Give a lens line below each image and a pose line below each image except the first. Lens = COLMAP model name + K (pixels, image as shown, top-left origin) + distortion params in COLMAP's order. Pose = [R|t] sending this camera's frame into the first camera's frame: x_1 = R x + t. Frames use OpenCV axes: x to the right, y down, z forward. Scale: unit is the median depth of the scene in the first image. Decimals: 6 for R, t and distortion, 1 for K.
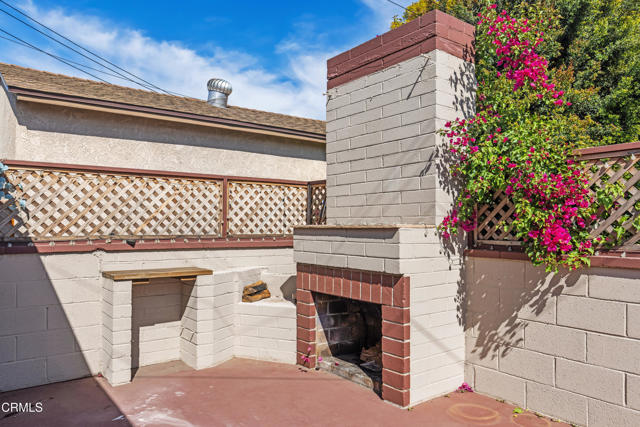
lens RADIAL K [[453.5, 0, 316.5], [0, 453.5, 227.0], [0, 0, 1]] dist [-0.007681, -0.000932]
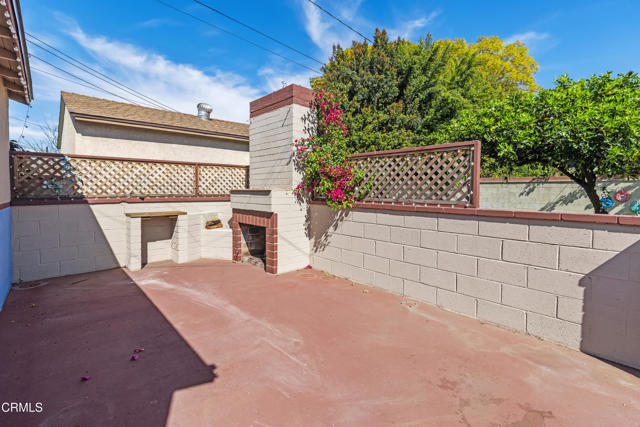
lens RADIAL K [[291.8, 0, 317.4], [0, 291.8, 198.7], [0, 0, 1]] dist [0.001818, -0.000079]
pose [[0.995305, -0.002249, 0.096762, 0.212201], [-0.000536, 0.999586, 0.028754, 0.001591], [-0.096786, -0.028671, 0.994892, -0.300492]]
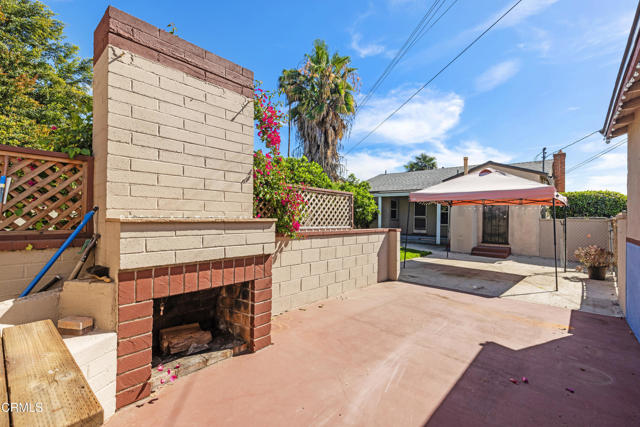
lens RADIAL K [[285.2, 0, 320.0], [0, 285.2, 213.5], [0, 0, 1]] dist [0.001663, 0.000112]
pose [[-0.207082, 0.004621, 0.978313, -0.597771], [-0.016807, 0.999824, -0.008280, -0.014715], [-0.978179, -0.018158, -0.206968, 0.841689]]
